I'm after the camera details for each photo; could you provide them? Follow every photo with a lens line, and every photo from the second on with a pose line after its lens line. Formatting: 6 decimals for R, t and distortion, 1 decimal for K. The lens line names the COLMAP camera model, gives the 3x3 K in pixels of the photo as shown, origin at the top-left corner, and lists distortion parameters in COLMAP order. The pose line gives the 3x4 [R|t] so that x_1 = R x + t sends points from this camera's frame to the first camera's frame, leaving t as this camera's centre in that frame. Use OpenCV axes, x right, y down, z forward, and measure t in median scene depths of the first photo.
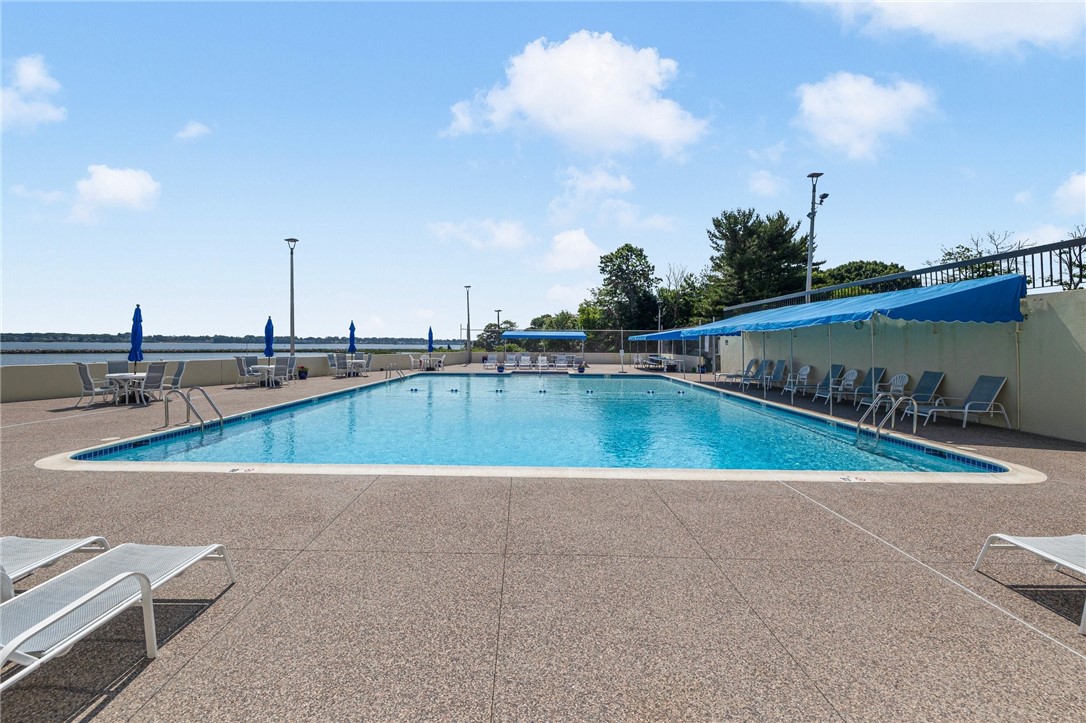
lens RADIAL K [[461.5, 0, 520.6], [0, 461.5, 343.8], [0, 0, 1]] dist [-0.001501, 0.000056]
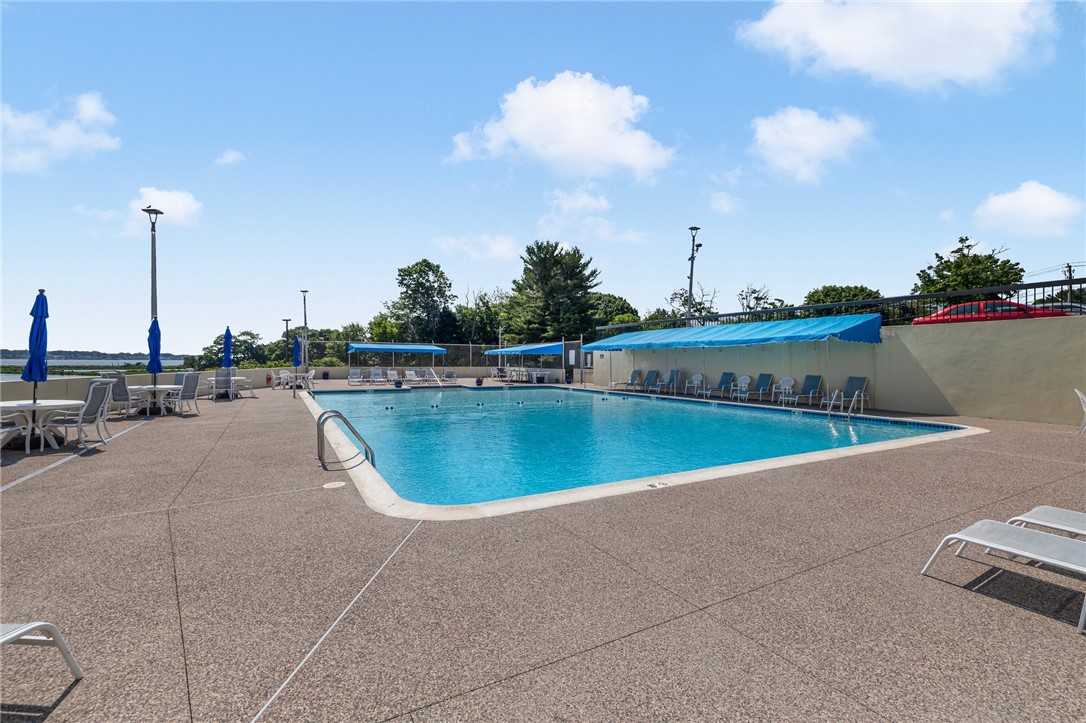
lens RADIAL K [[461.5, 0, 521.0], [0, 461.5, 360.8], [0, 0, 1]] dist [-0.001501, 0.000056]
pose [[0.863613, -0.000803, 0.504155, -0.135450], [-0.001121, 0.999993, 0.003513, 0.001711], [-0.504155, -0.003599, 0.863606, 0.034558]]
